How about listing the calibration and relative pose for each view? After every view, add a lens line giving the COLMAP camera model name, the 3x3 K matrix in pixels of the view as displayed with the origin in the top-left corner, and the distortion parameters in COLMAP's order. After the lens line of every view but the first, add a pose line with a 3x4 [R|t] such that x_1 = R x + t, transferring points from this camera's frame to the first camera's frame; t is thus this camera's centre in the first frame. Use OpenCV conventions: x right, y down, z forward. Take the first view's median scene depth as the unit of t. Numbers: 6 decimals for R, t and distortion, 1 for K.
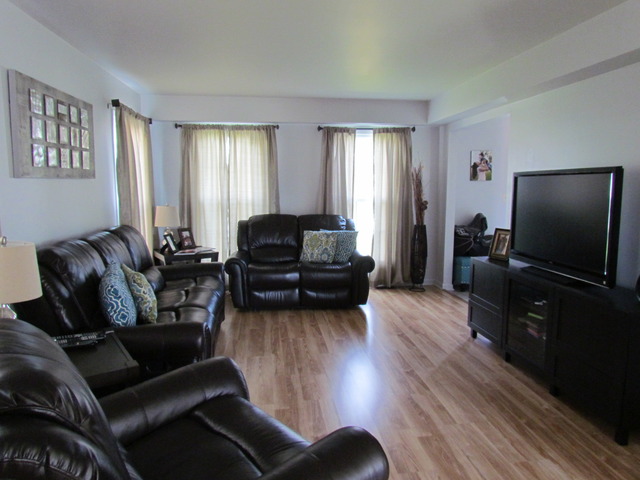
lens RADIAL K [[453.5, 0, 320.3], [0, 453.5, 238.3], [0, 0, 1]] dist [-0.030736, 0.000475]
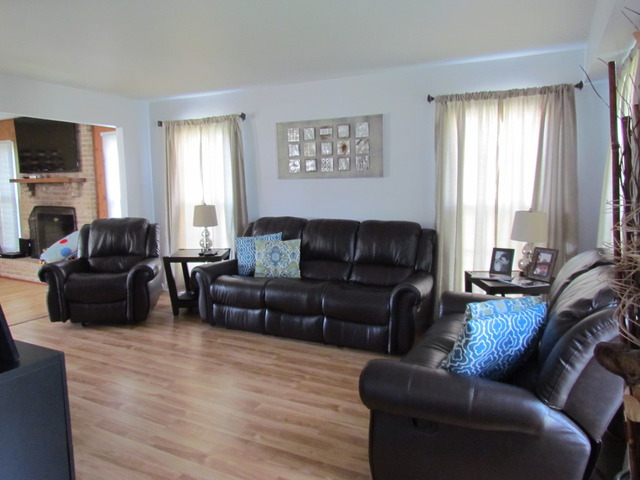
lens RADIAL K [[453.5, 0, 321.0], [0, 453.5, 239.7], [0, 0, 1]] dist [-0.030736, 0.000475]
pose [[-0.556837, 0.103163, -0.824191, 0.578704], [-0.094782, 0.977884, 0.186437, -0.178045], [0.825197, 0.181933, -0.534744, 1.522213]]
